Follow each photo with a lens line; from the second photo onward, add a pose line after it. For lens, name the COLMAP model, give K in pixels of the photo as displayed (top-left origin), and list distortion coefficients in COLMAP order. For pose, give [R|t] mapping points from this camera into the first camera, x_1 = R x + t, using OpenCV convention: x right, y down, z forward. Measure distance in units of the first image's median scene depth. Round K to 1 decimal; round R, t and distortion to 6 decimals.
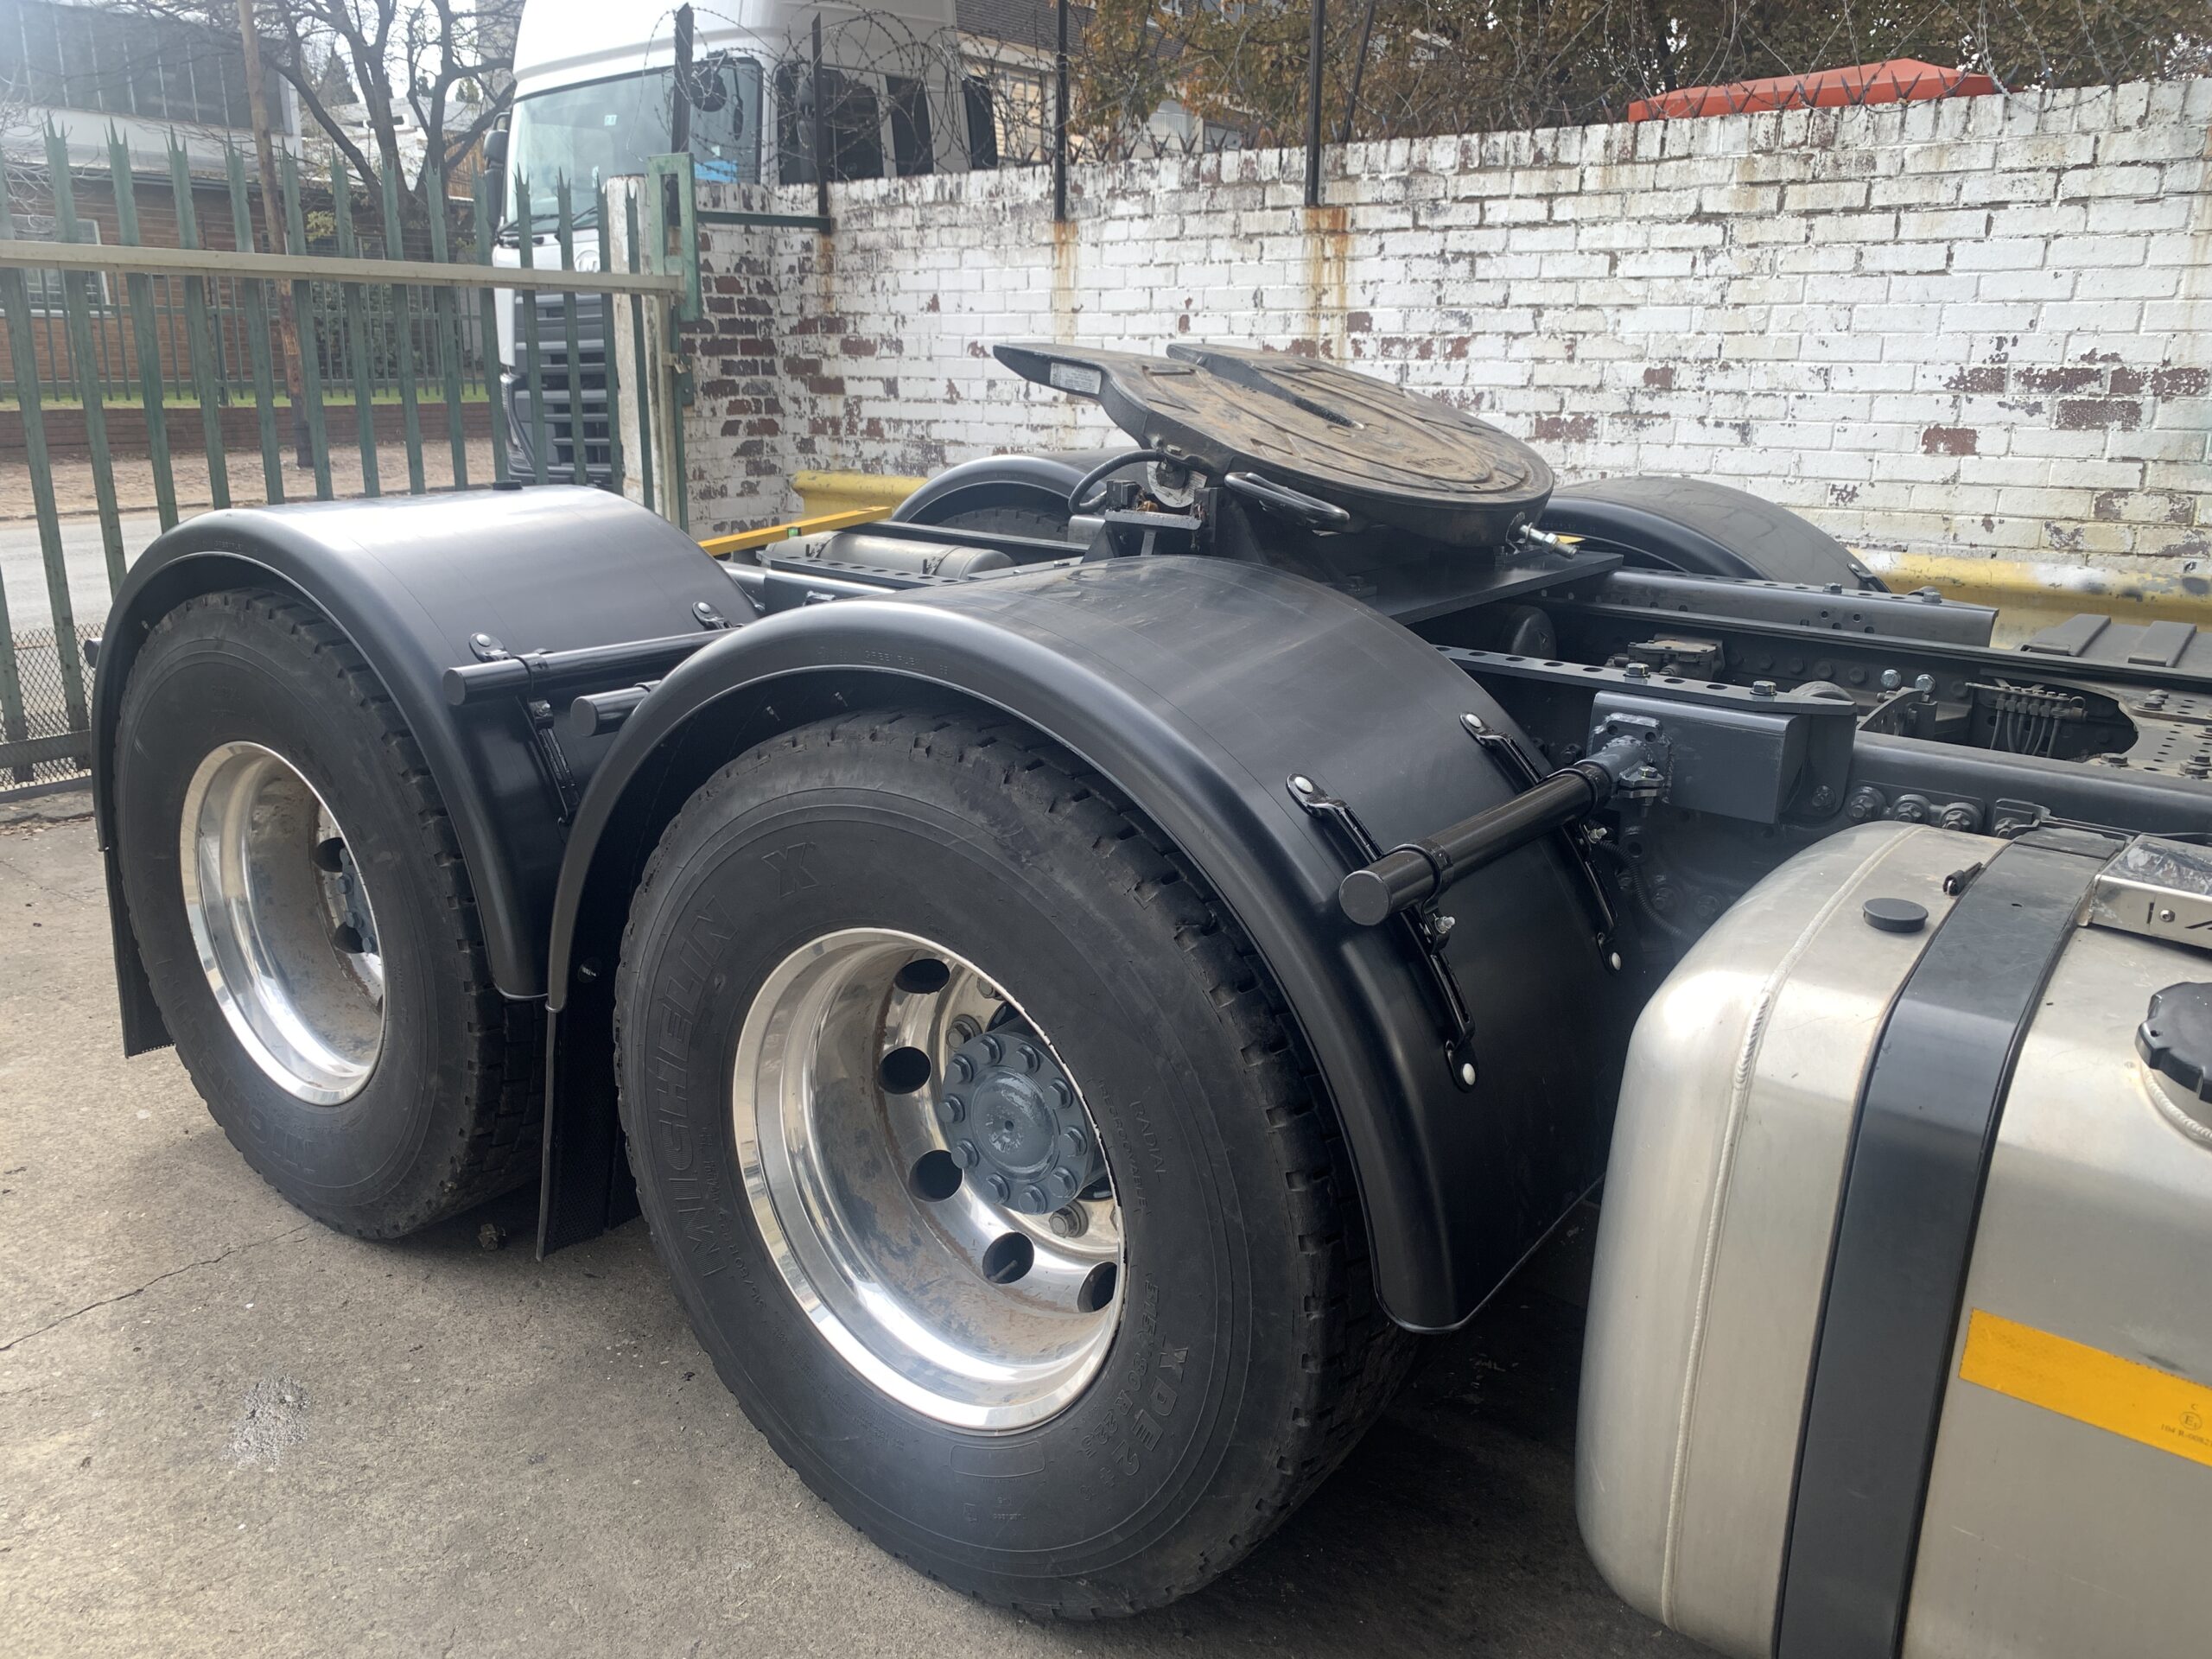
lens RADIAL K [[1696.0, 0, 1094.3], [0, 1696.0, 823.8], [0, 0, 1]] dist [0.008352, -0.004145]
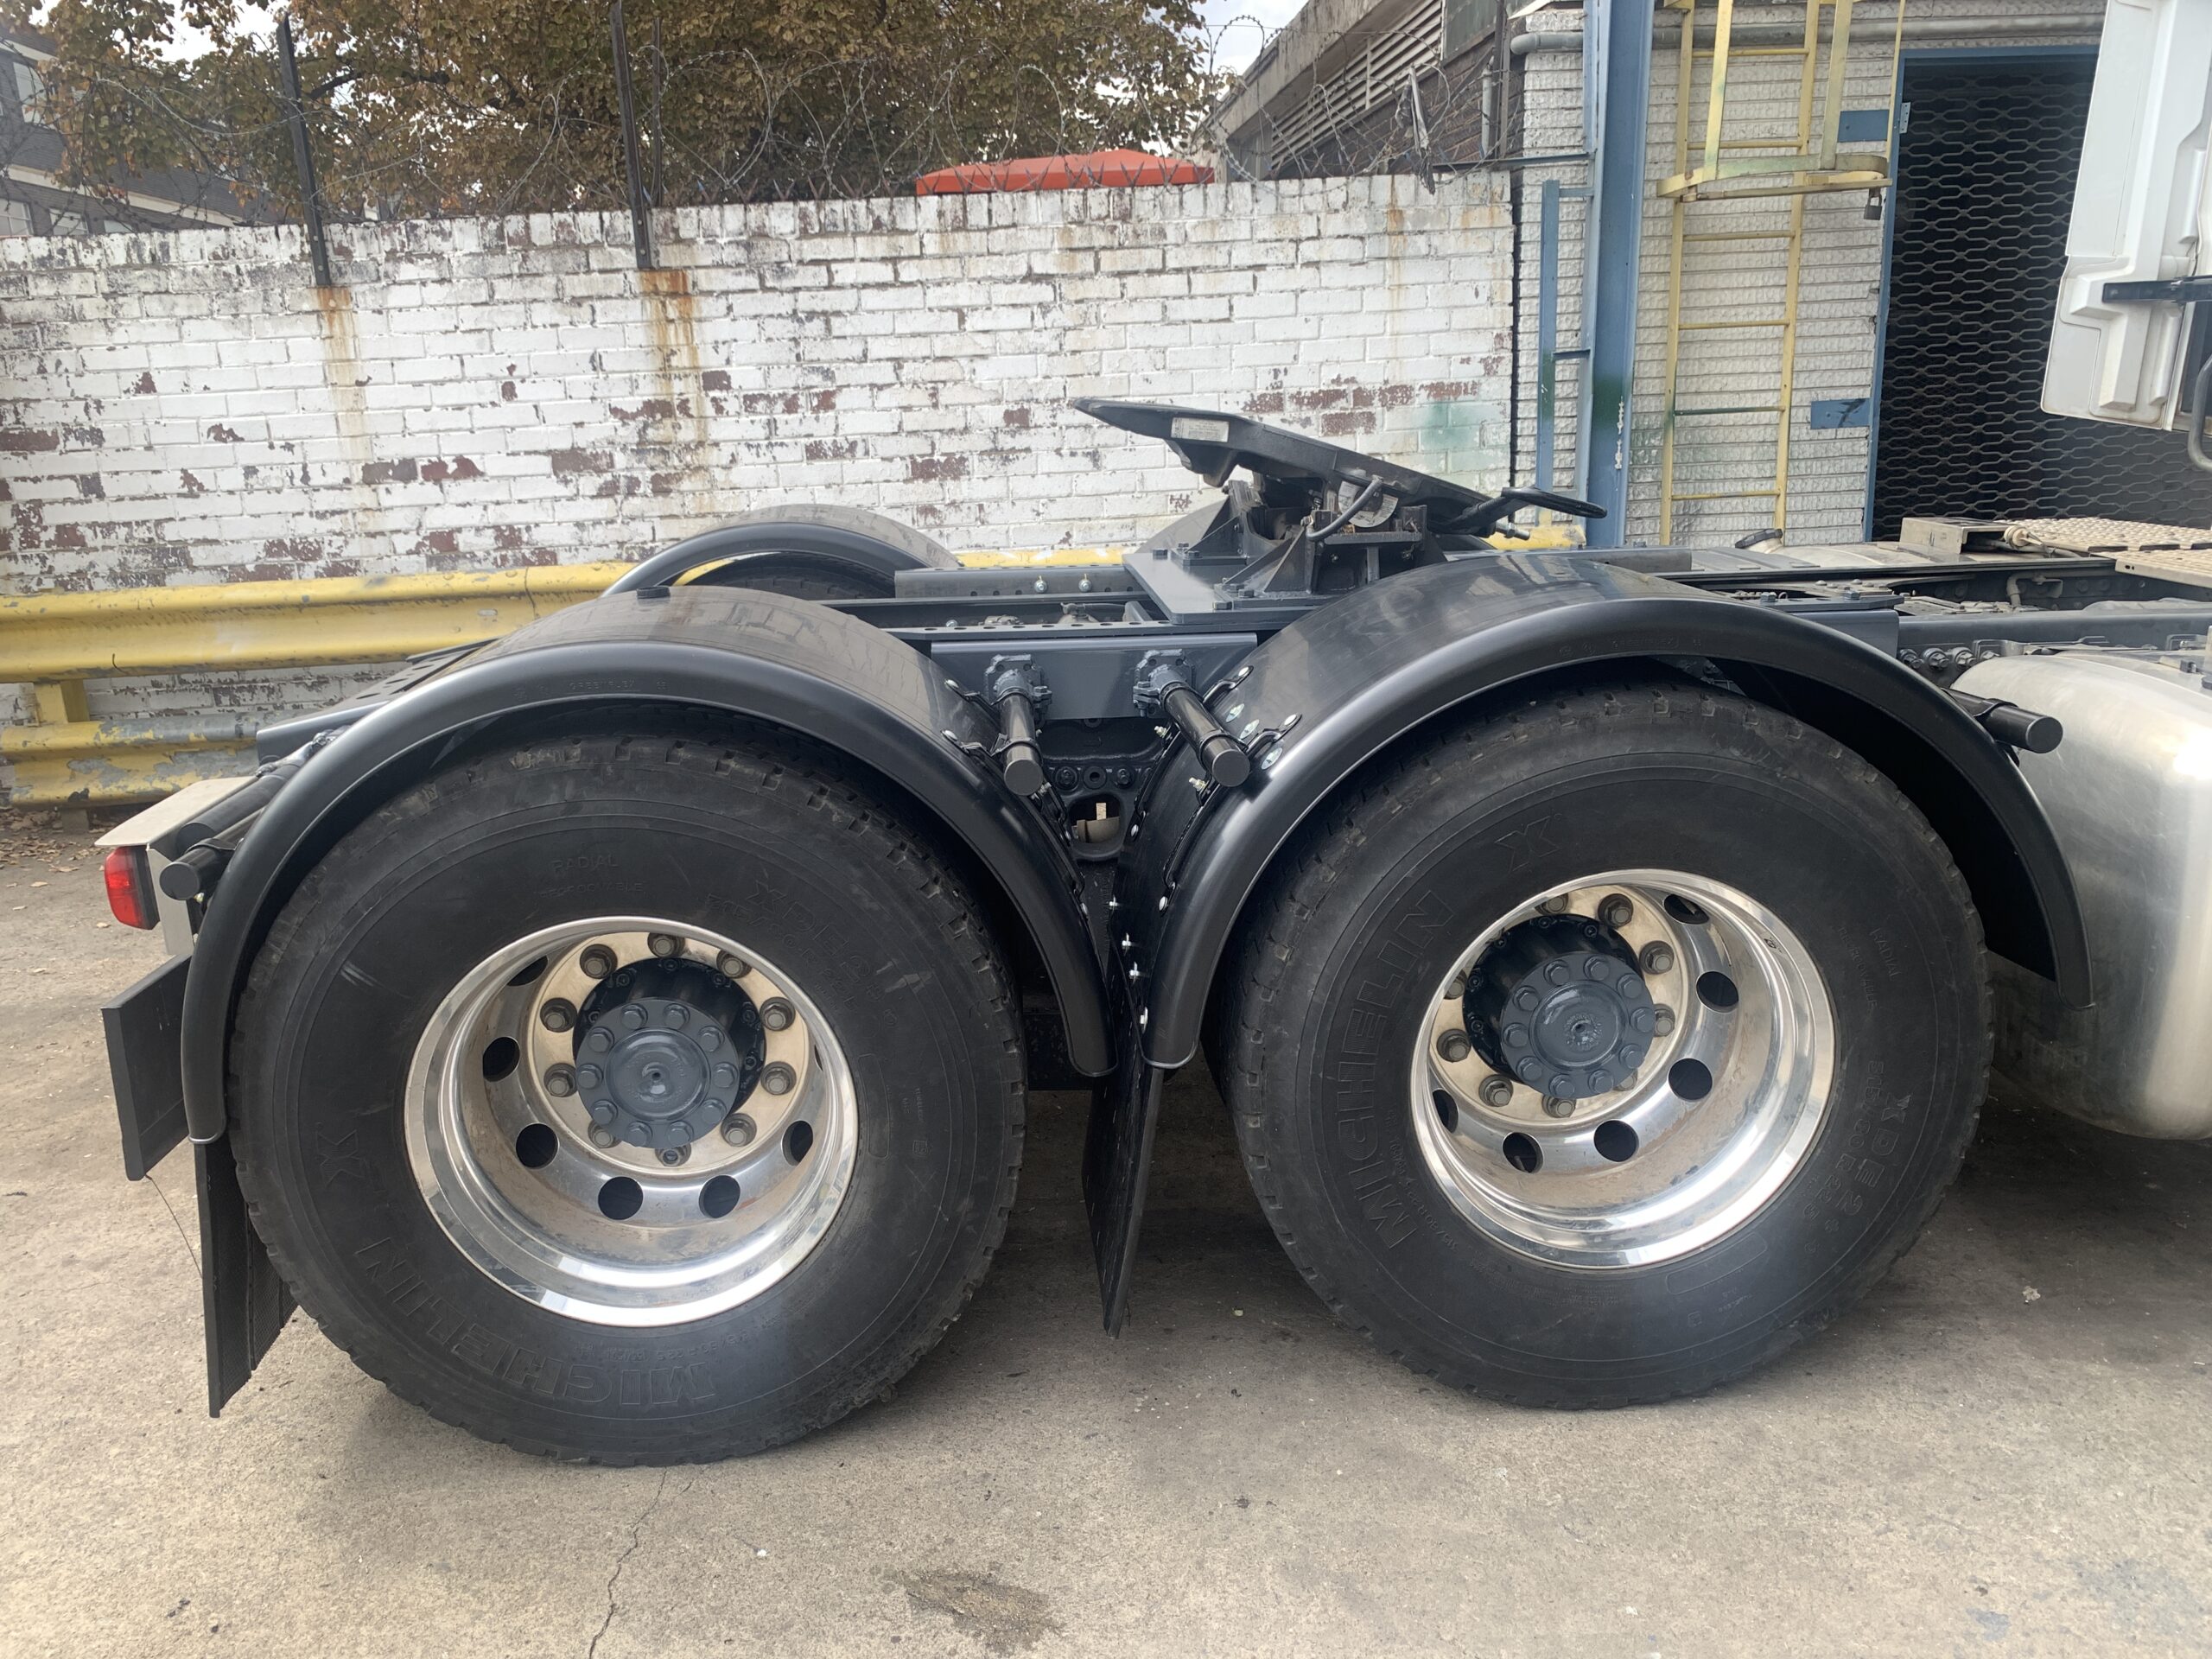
lens RADIAL K [[1696.0, 0, 1071.6], [0, 1696.0, 835.2], [0, 0, 1]] dist [0.008352, -0.004145]
pose [[0.770822, -0.206610, 0.602616, -0.383527], [0.220516, 0.974003, 0.051874, -0.037109], [-0.597667, 0.092901, 0.796344, 0.087327]]
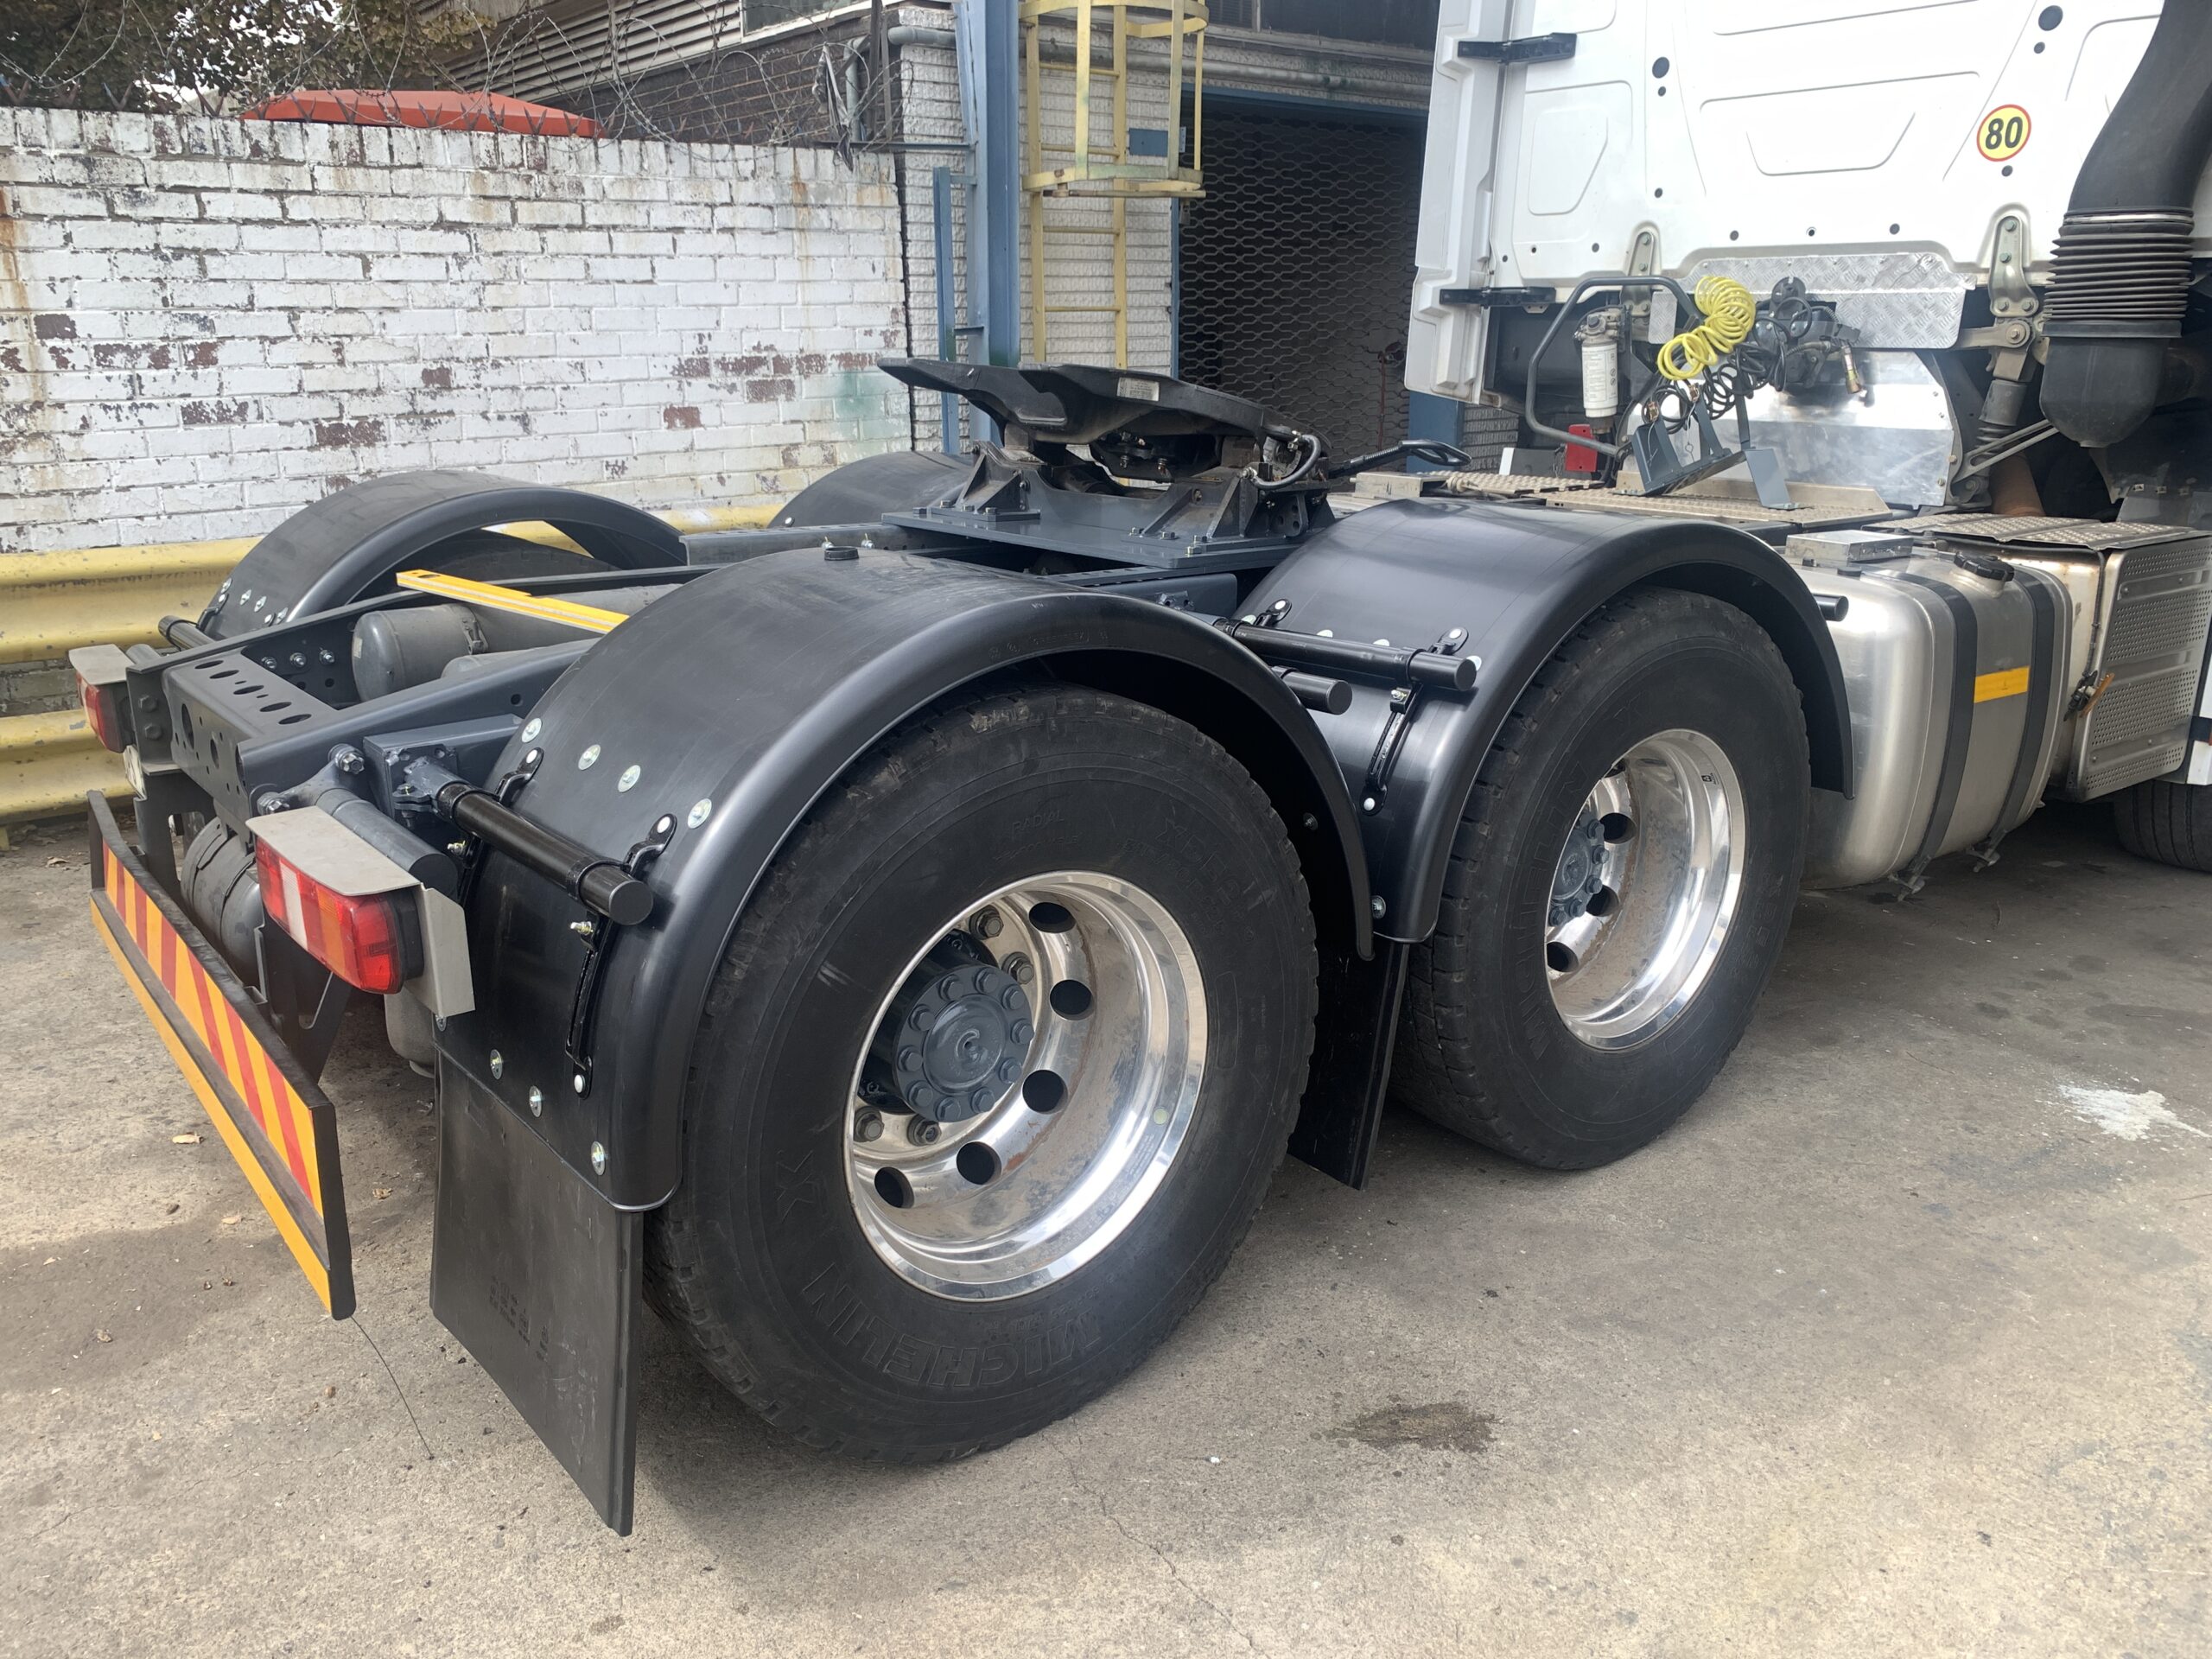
lens RADIAL K [[1696.0, 0, 1090.4], [0, 1696.0, 828.7], [0, 0, 1]] dist [0.008352, -0.004145]
pose [[0.279003, -0.286635, 0.916514, -0.582007], [0.273236, 0.938659, 0.210383, -0.110371], [-0.920597, 0.191727, 0.340208, 0.322657]]
